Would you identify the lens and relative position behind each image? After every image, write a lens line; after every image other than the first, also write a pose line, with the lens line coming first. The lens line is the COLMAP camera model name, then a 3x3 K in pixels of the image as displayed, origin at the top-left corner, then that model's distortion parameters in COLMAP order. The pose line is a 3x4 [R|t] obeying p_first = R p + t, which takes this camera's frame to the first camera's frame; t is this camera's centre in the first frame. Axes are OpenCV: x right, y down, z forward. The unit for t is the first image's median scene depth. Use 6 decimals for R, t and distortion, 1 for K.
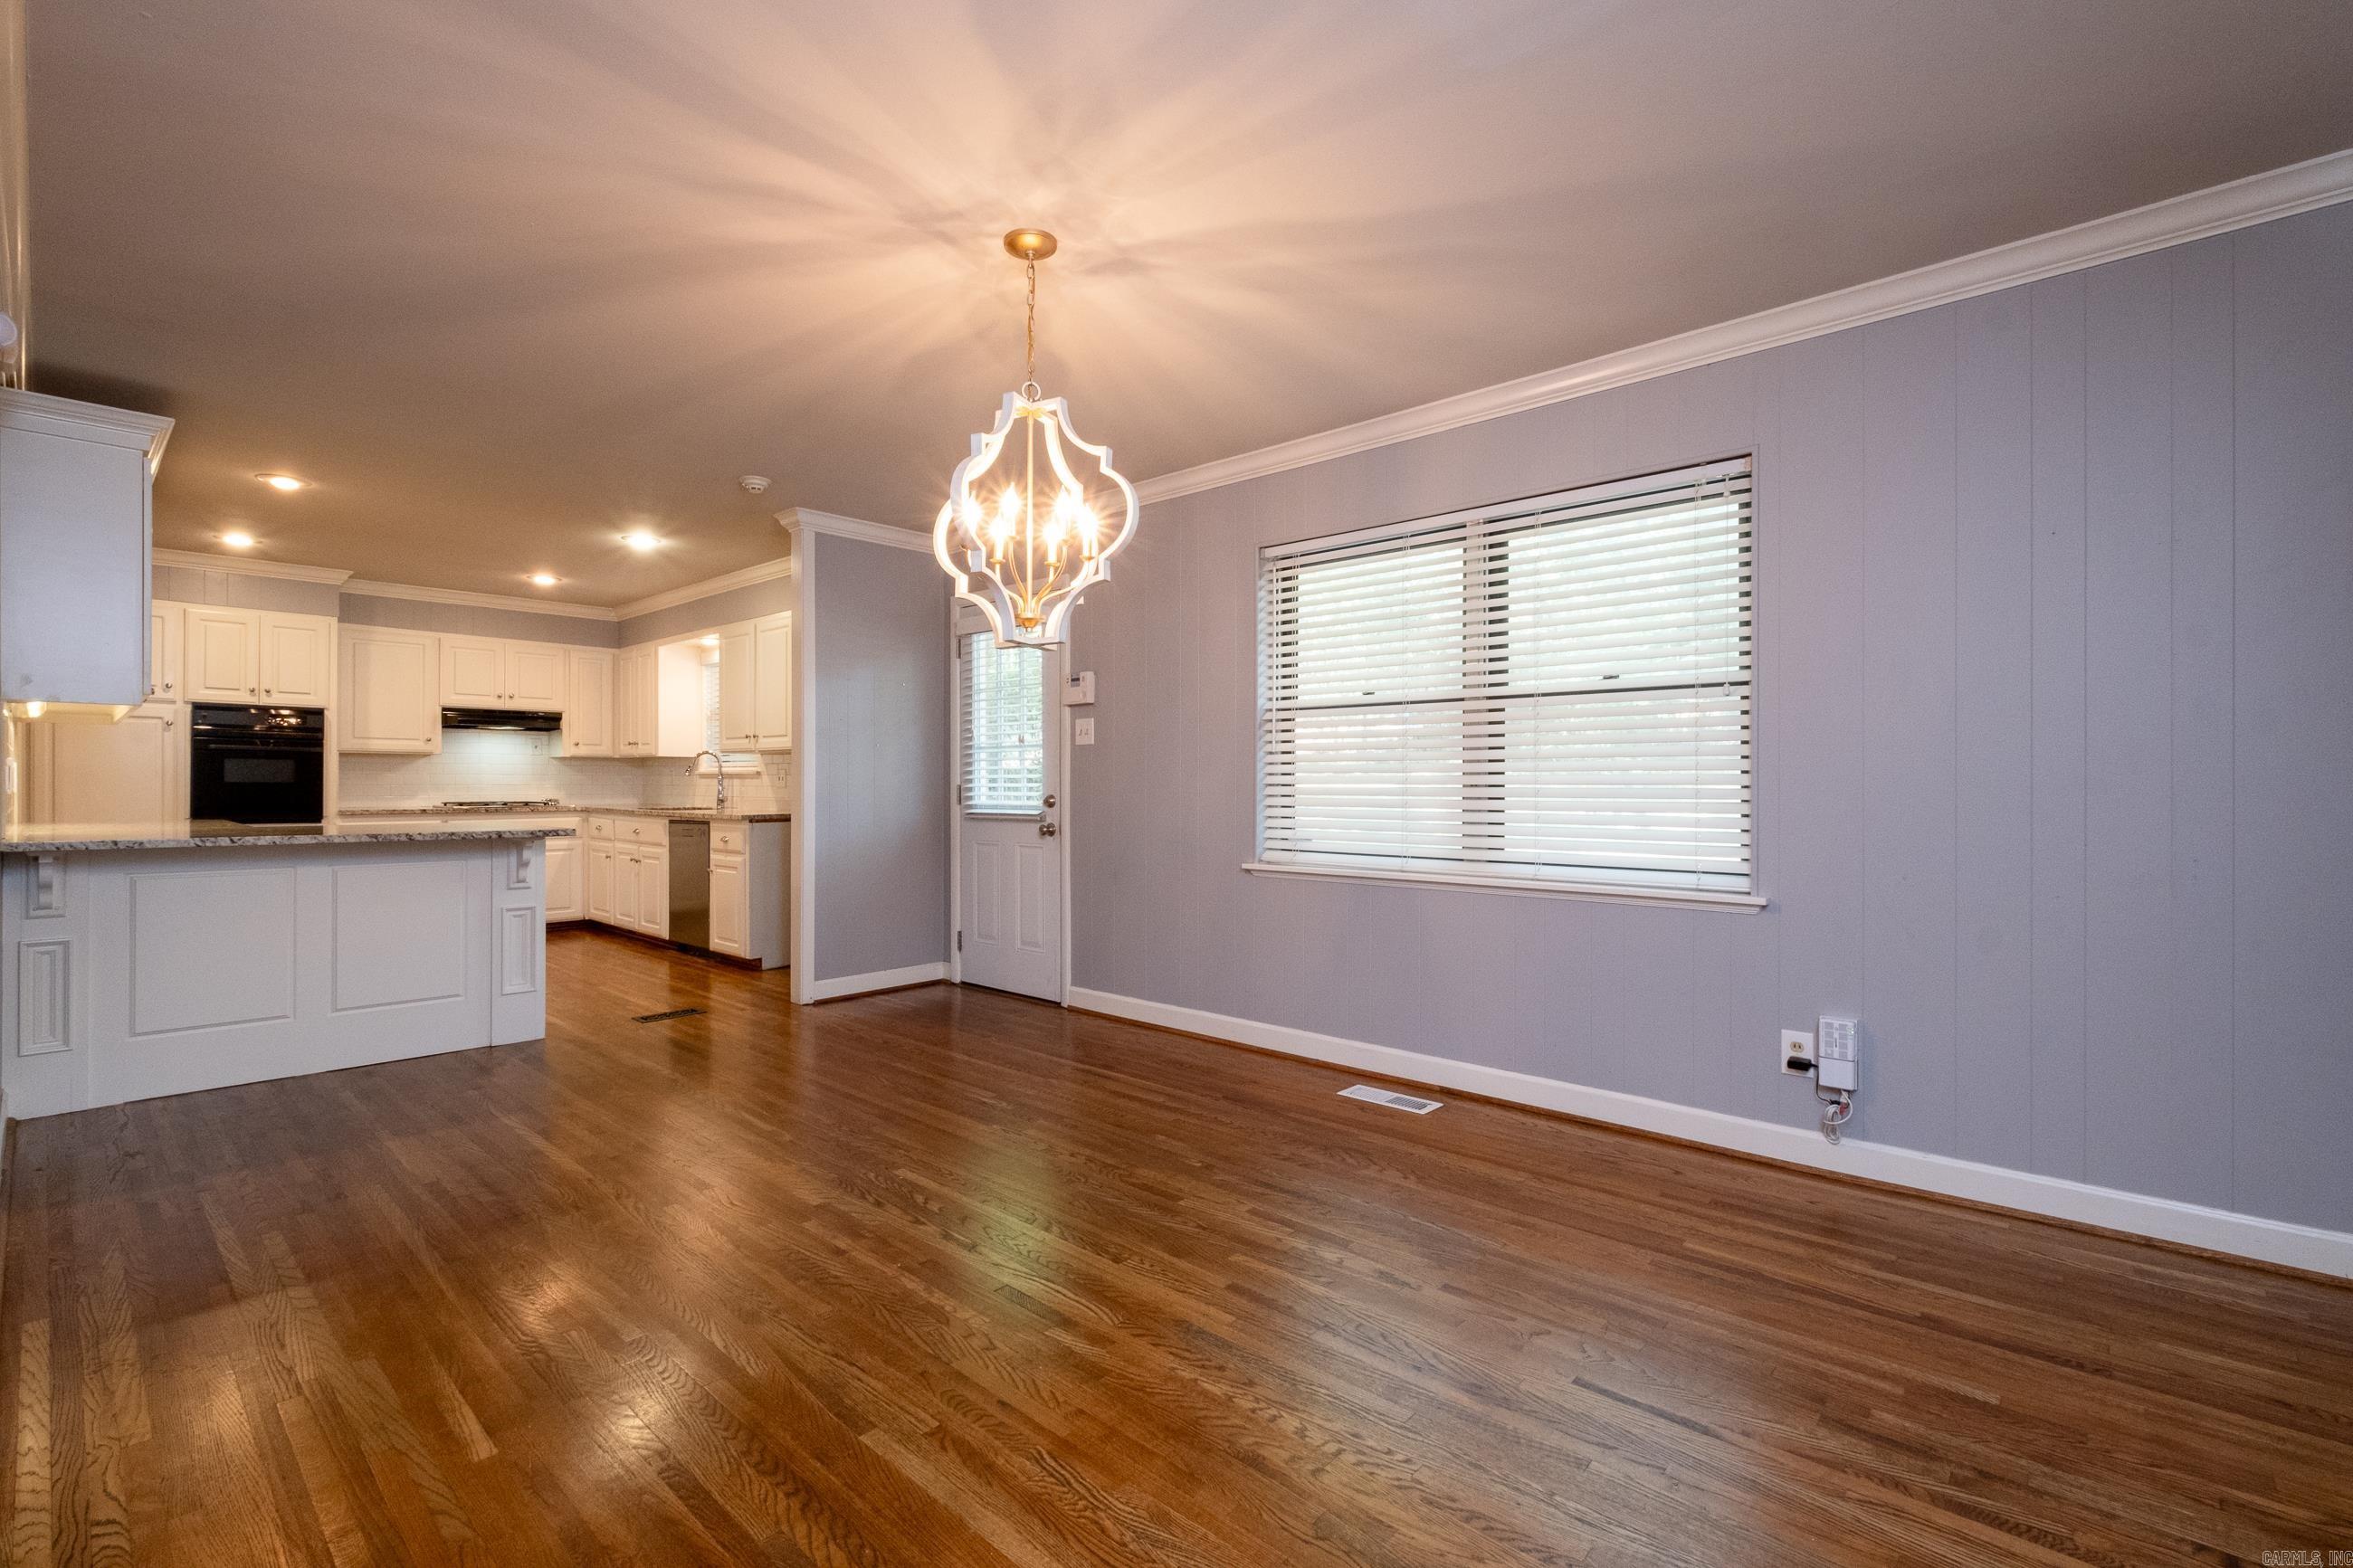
lens RADIAL K [[1037.3, 0, 1176.5], [0, 1037.3, 784.0], [0, 0, 1]] dist [-0.001660, -0.000489]
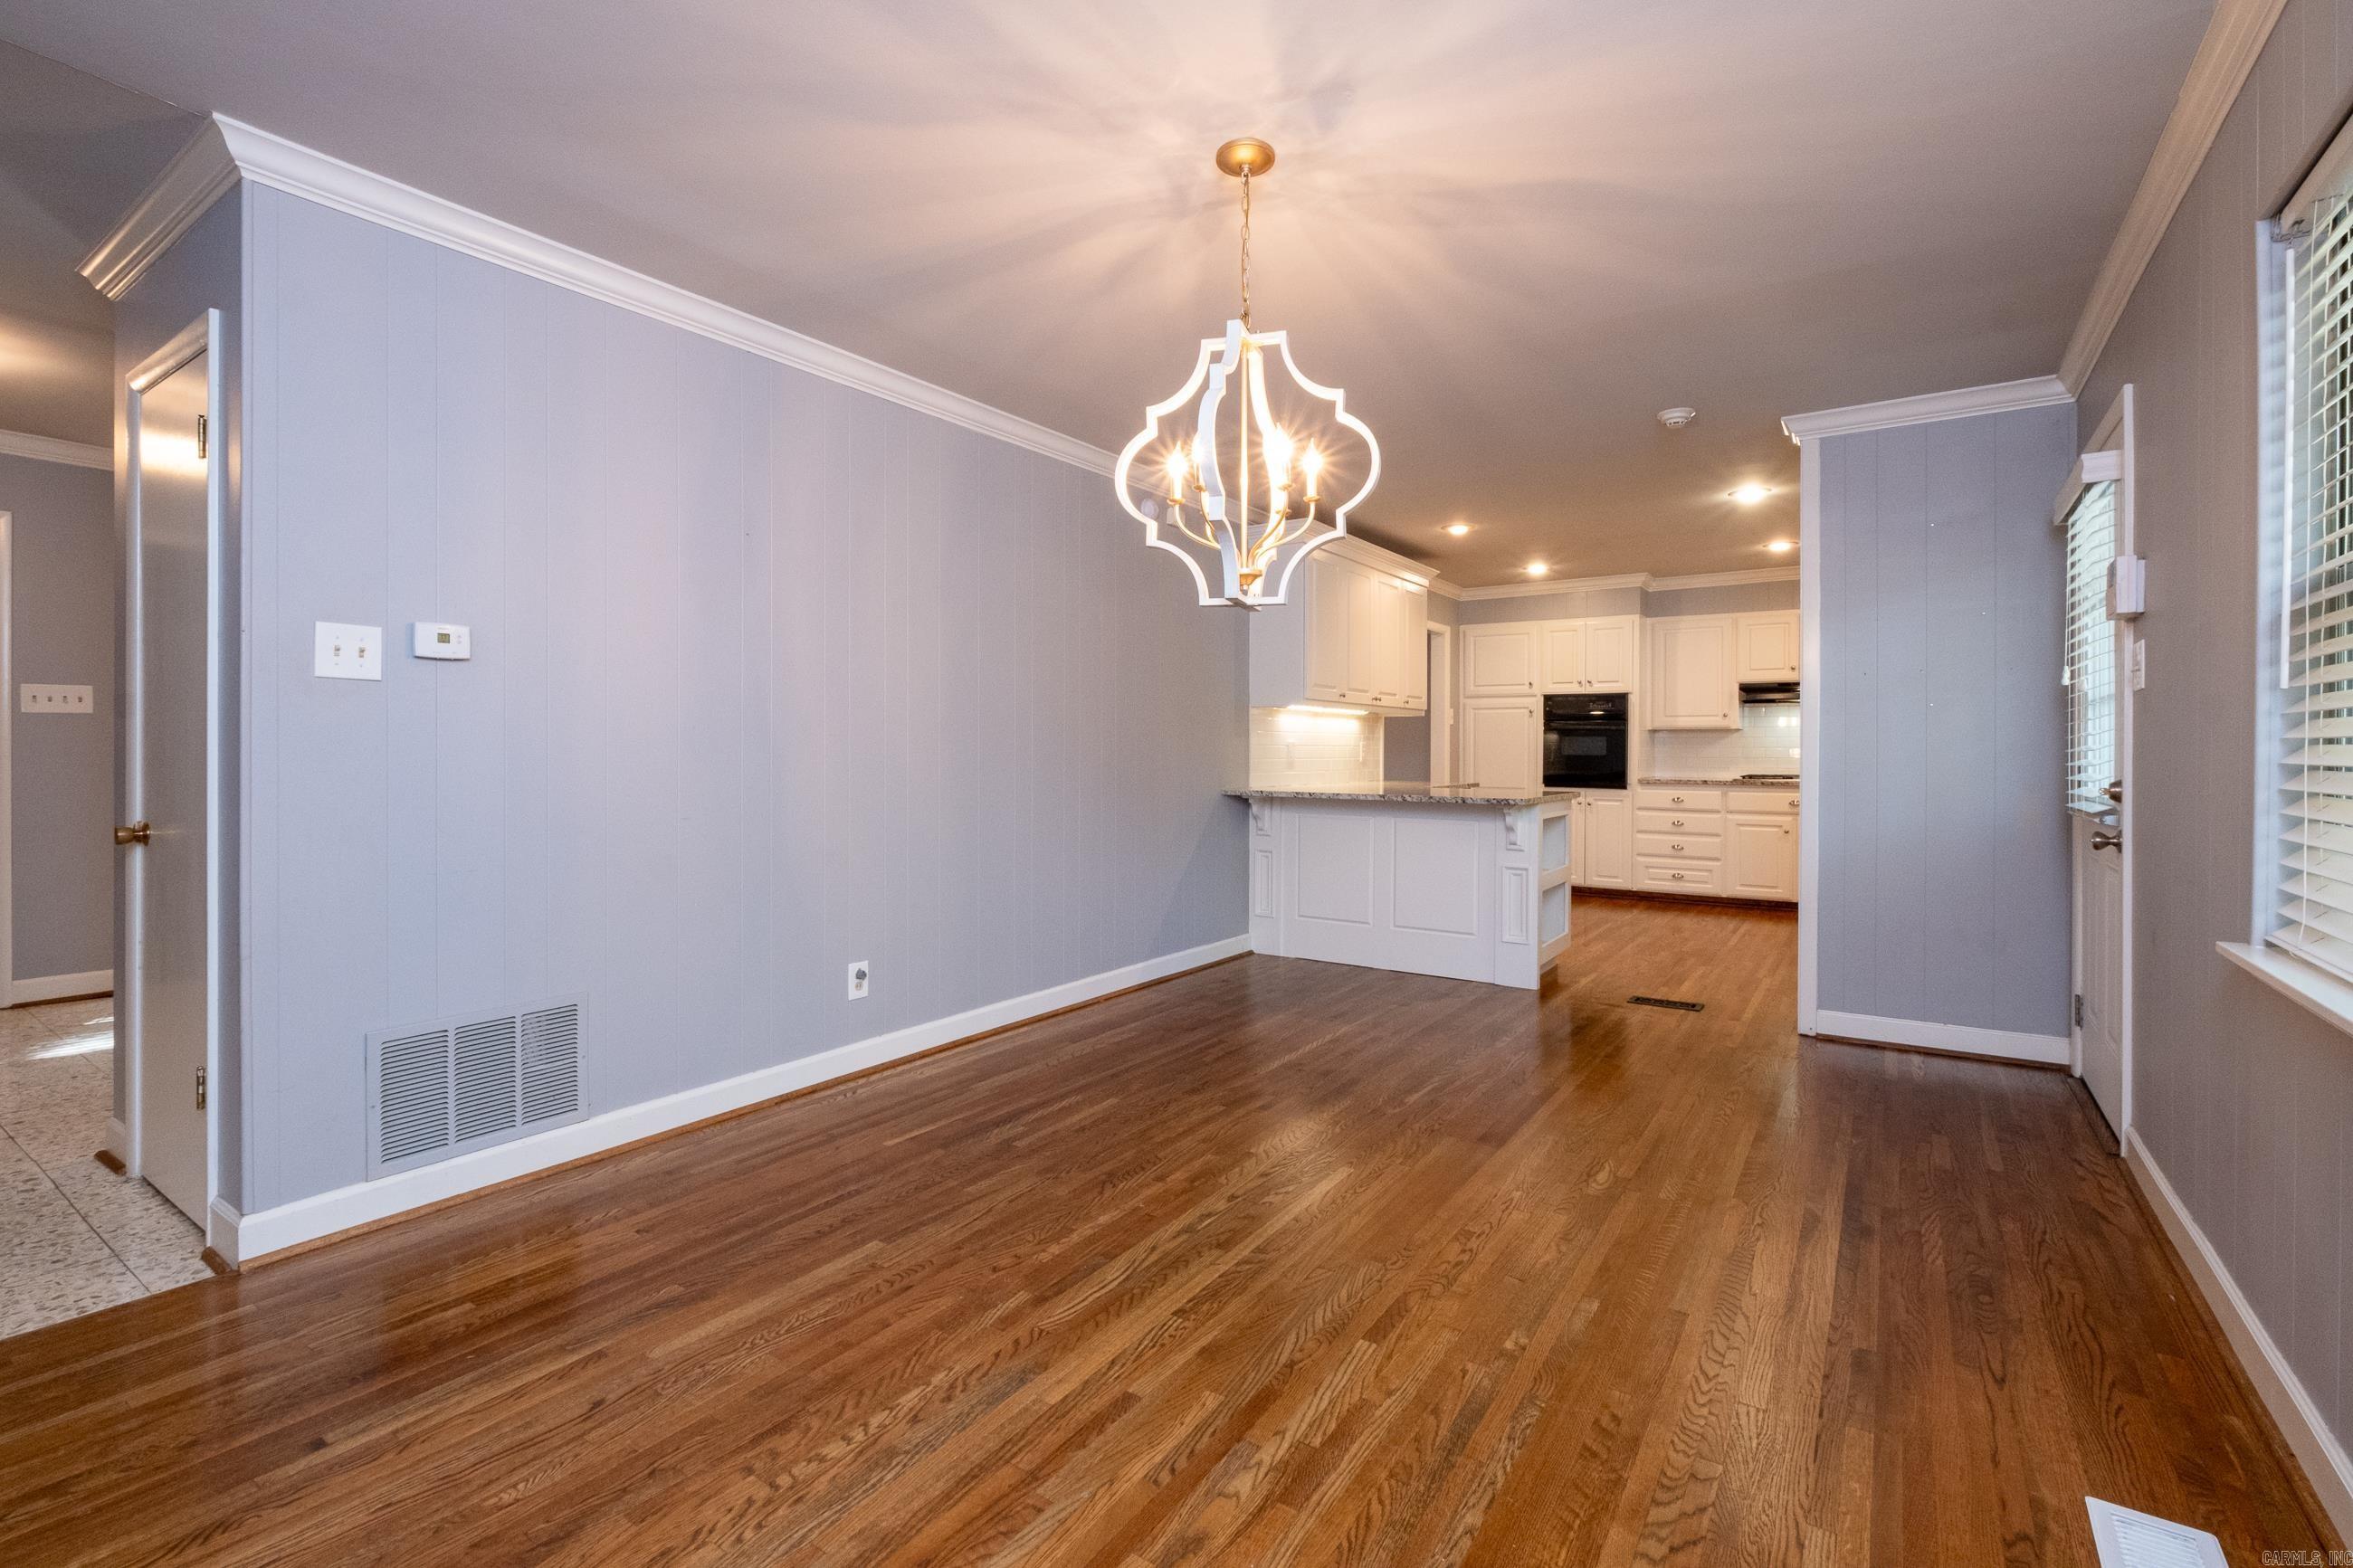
lens RADIAL K [[1046.6, 0, 1168.4], [0, 1046.6, 752.4], [0, 0, 1]] dist [-0.004064, -0.000514]
pose [[0.130957, -0.000648, -0.991388, 0.596777], [-0.003559, 0.999993, -0.001124, -0.003072], [0.991382, 0.003675, 0.130954, 0.651749]]
